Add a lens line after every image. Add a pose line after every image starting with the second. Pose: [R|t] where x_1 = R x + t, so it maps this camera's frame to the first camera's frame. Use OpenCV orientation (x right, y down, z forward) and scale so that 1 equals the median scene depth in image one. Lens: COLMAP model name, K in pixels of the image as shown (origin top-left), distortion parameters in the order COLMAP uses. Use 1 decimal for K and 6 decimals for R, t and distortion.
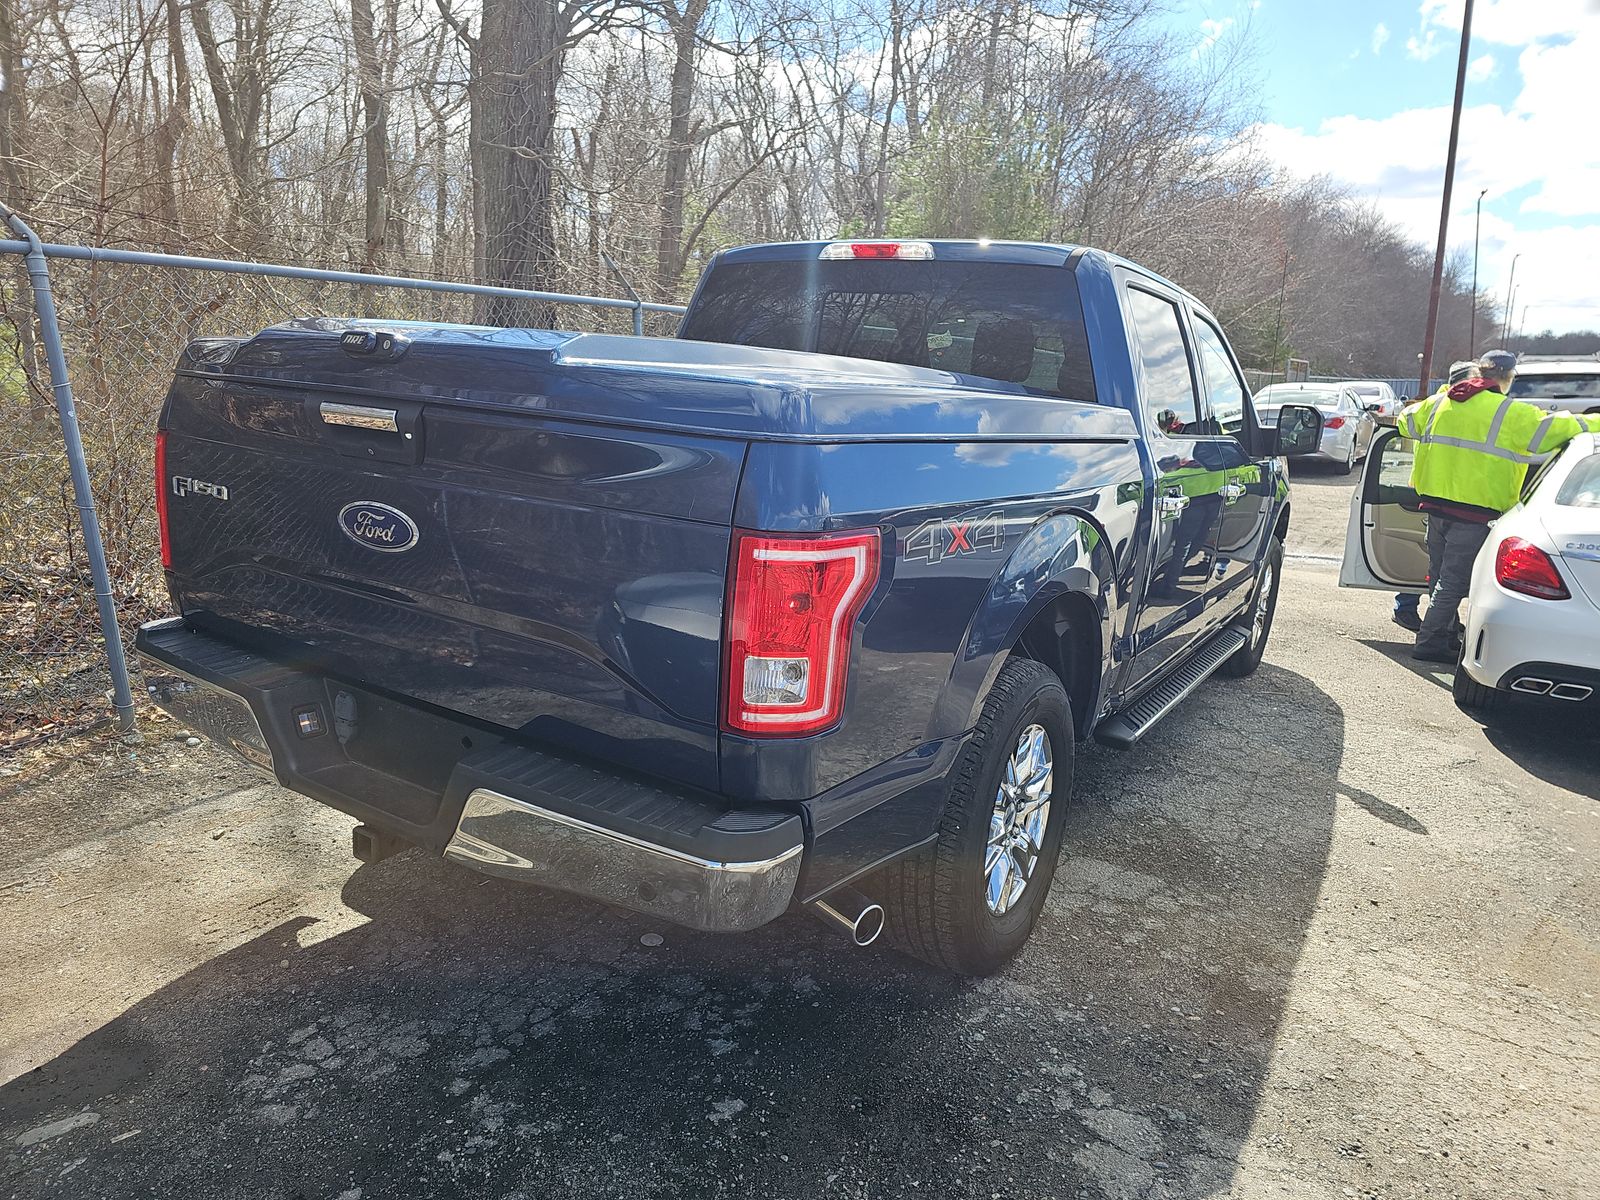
lens RADIAL K [[1057.0, 0, 794.0], [0, 1057.0, 610.3], [0, 0, 1]] dist [0.039284, -0.030919]
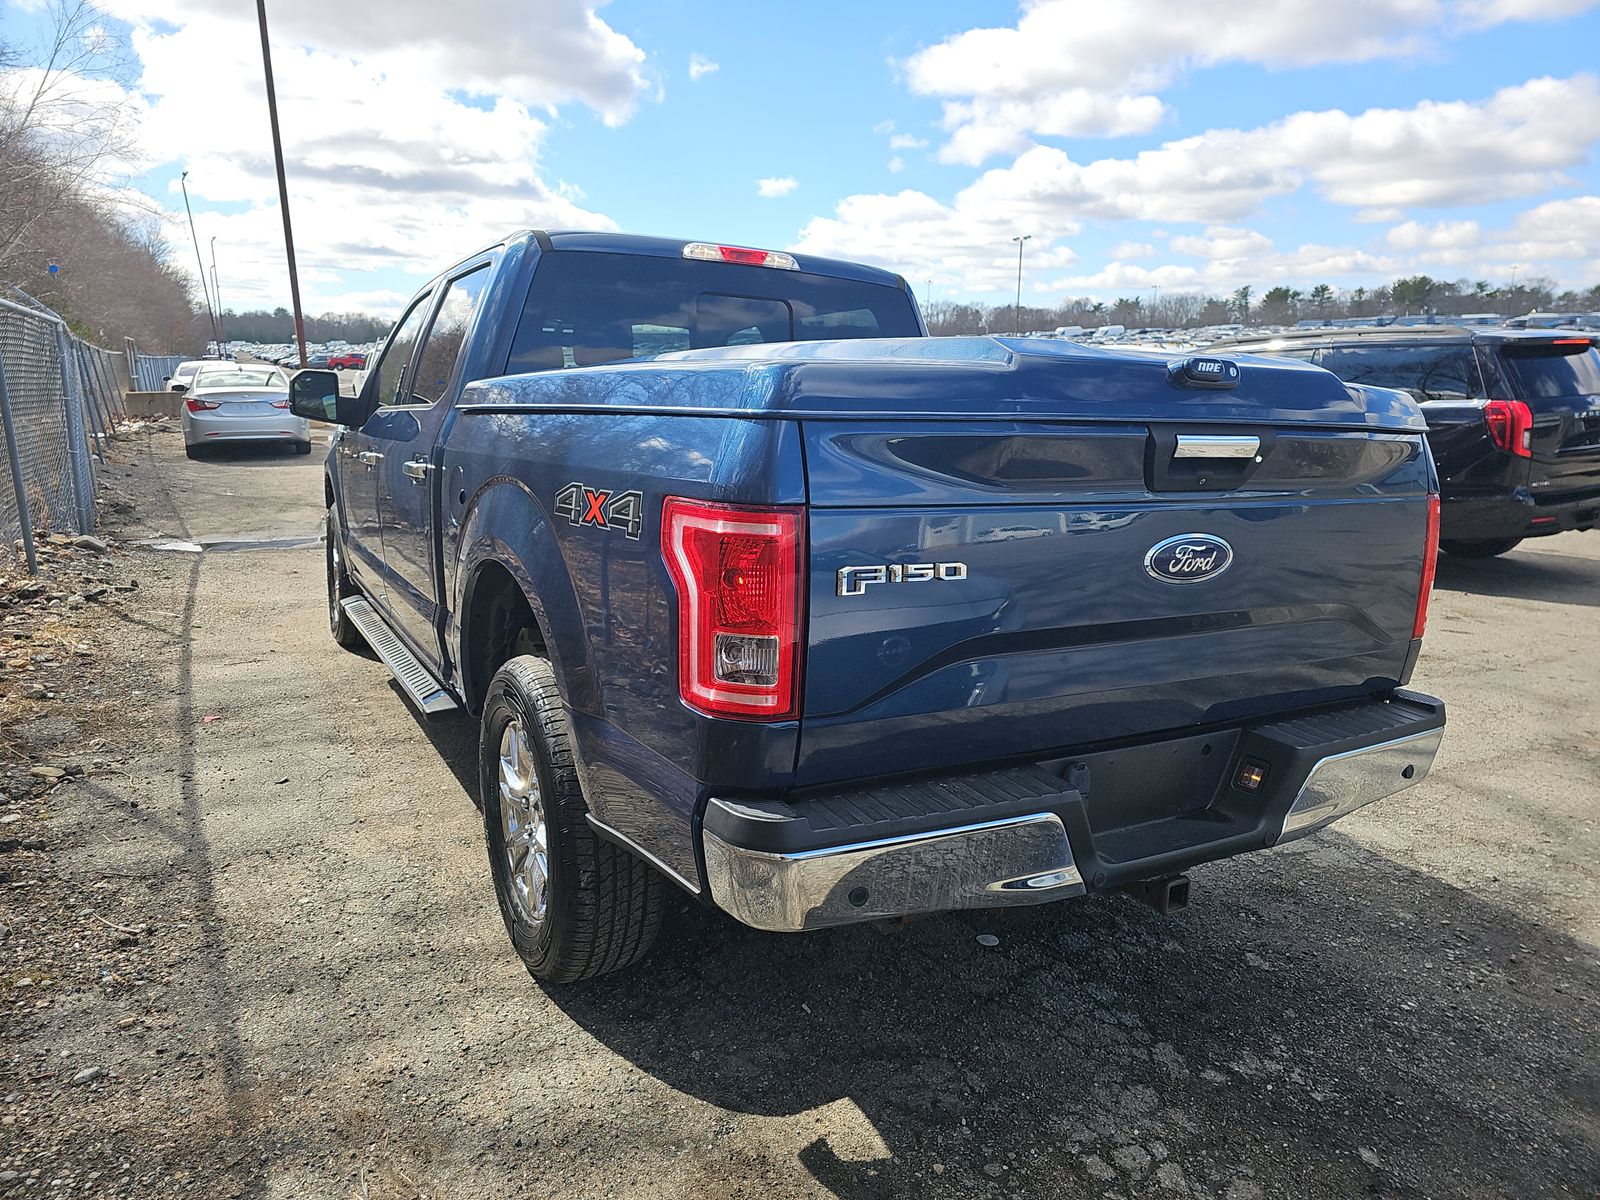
lens RADIAL K [[1057.0, 0, 814.5], [0, 1057.0, 595.9], [0, 0, 1]] dist [0.039284, -0.030919]
pose [[0.457741, -0.203170, 0.865561, -1.209756], [0.194777, 0.972806, 0.125338, -0.203136], [-0.867488, 0.111219, 0.484866, 0.723650]]
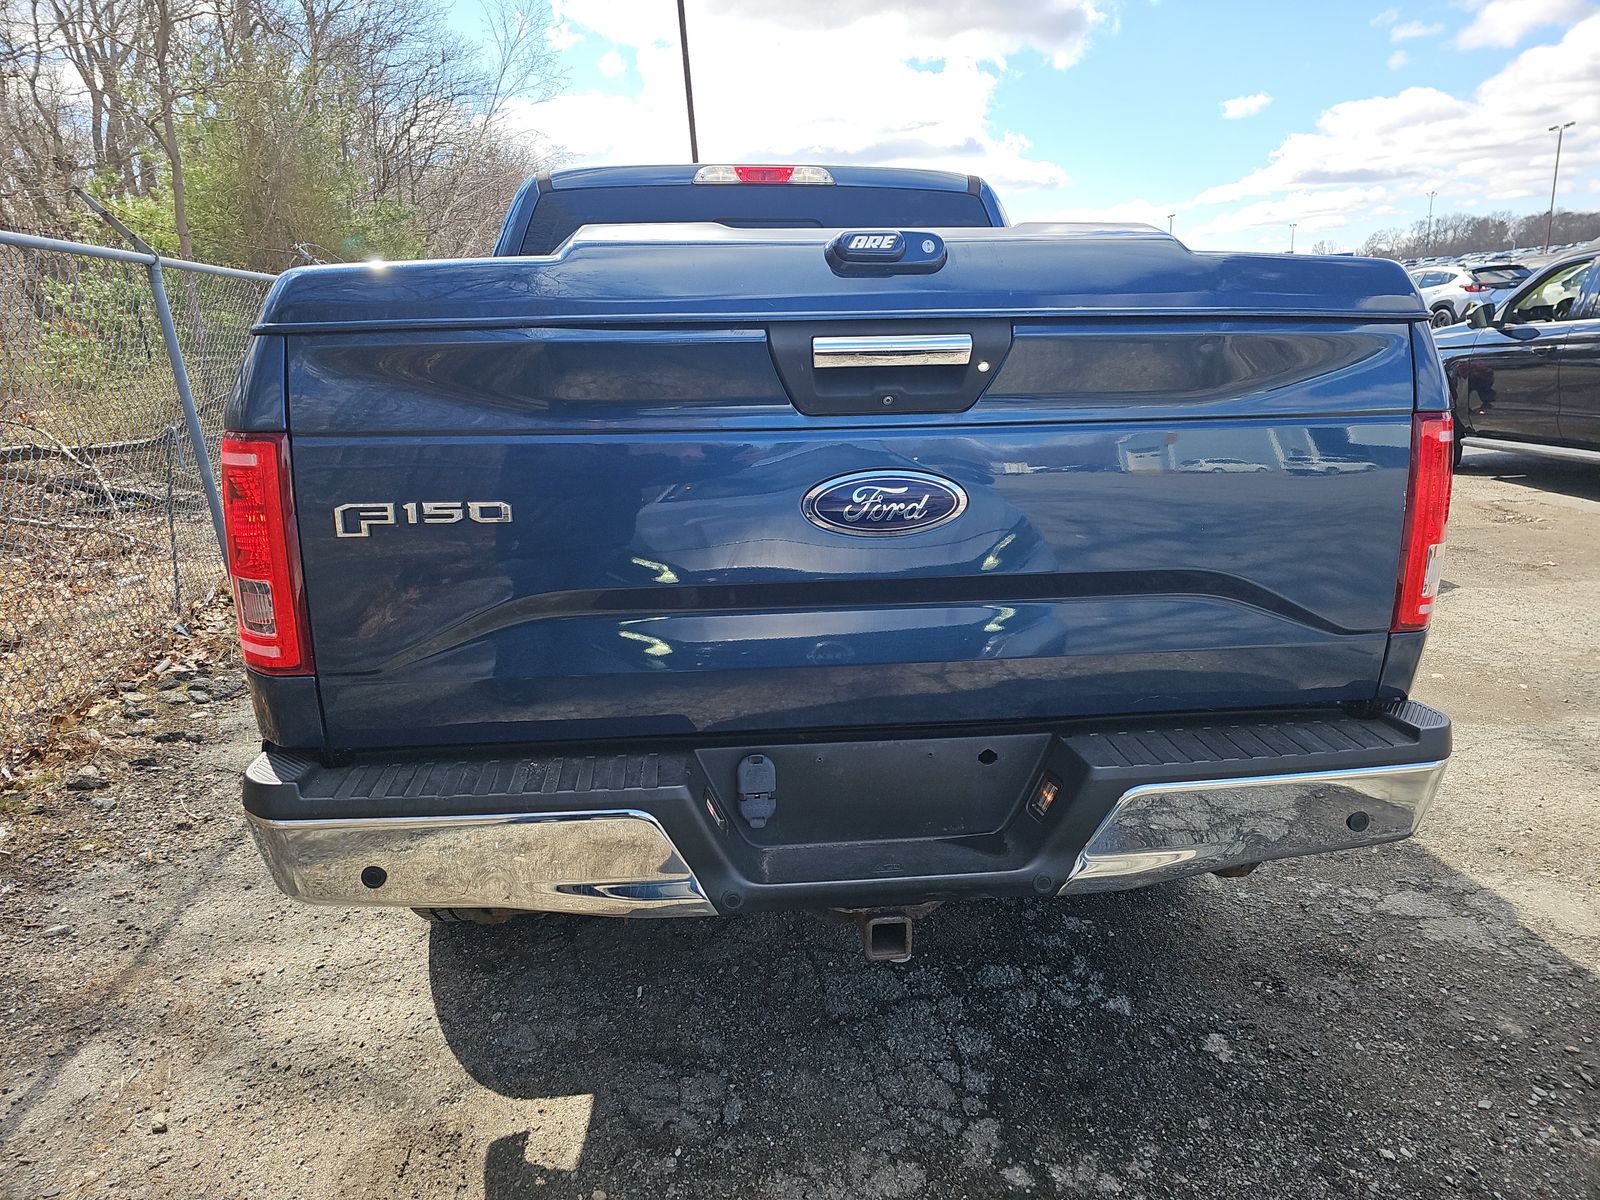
lens RADIAL K [[1057.0, 0, 801.5], [0, 1057.0, 597.3], [0, 0, 1]] dist [0.039284, -0.030919]
pose [[0.772866, -0.211310, 0.598353, -0.772052], [0.202971, 0.975711, 0.082407, -0.075813], [-0.601233, 0.057759, 0.796984, 0.397944]]
